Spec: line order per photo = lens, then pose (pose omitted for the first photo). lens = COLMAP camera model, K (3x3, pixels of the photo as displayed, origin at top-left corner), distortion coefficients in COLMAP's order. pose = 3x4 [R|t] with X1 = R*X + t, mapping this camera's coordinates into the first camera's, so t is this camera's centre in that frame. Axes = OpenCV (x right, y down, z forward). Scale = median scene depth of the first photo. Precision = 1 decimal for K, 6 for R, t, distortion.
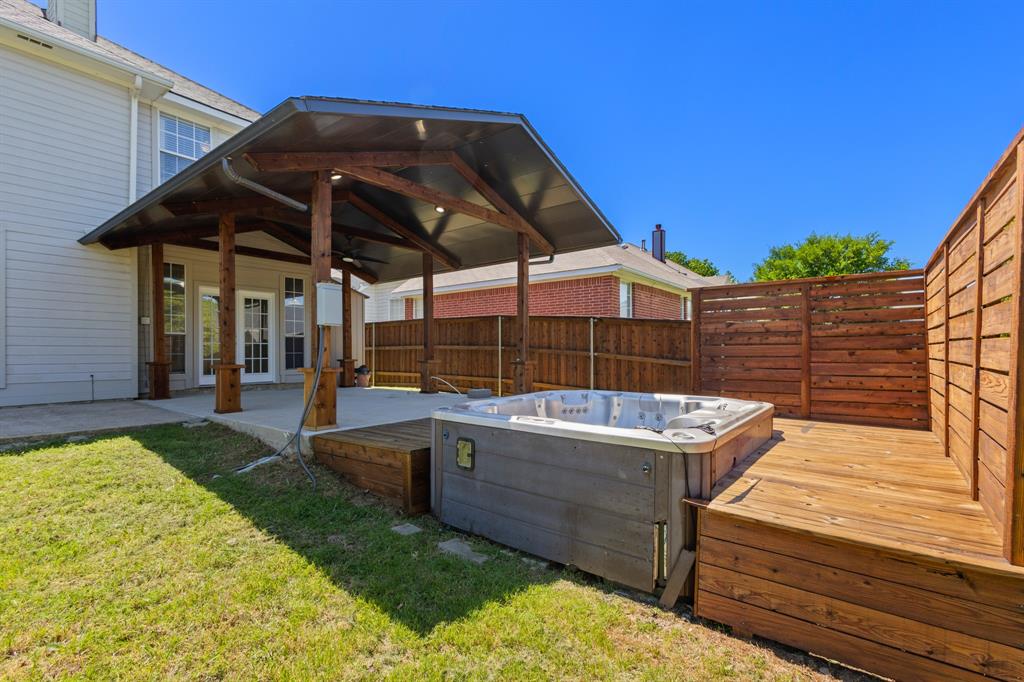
lens RADIAL K [[456.3, 0, 512.0], [0, 456.3, 341.0], [0, 0, 1]] dist [0.012109, -0.000024]
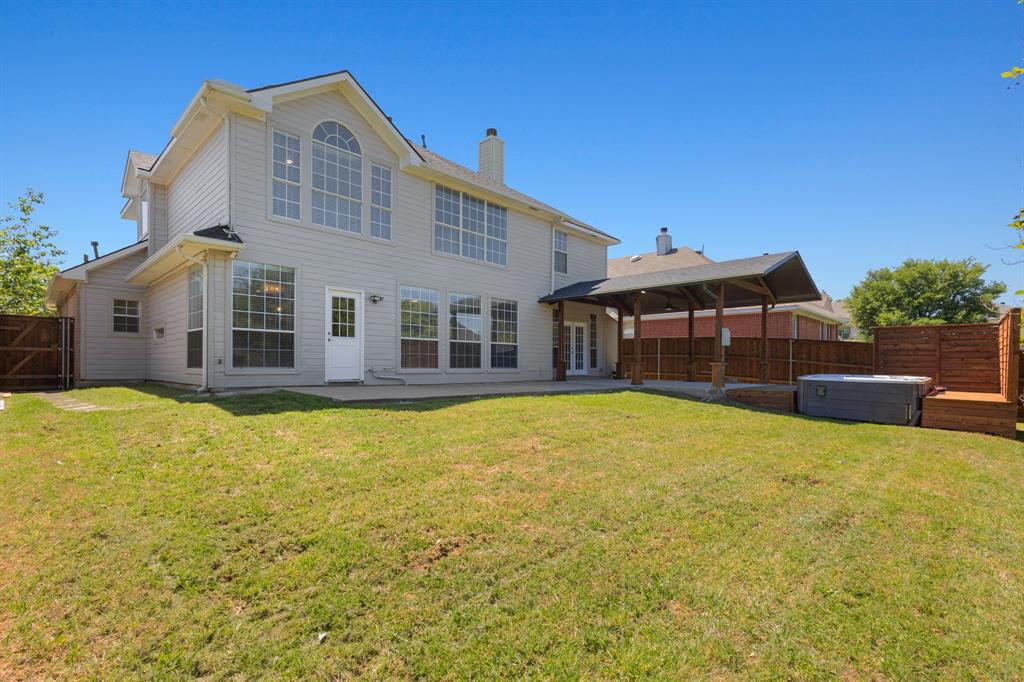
lens RADIAL K [[472.9, 0, 512.0], [0, 472.9, 341.0], [0, 0, 1]] dist [0.016972, 0.000595]
pose [[0.995462, 0.006688, -0.094926, -0.701383], [-0.008803, 0.999722, -0.021879, 0.003879], [0.094754, 0.022616, 0.995244, -0.882261]]
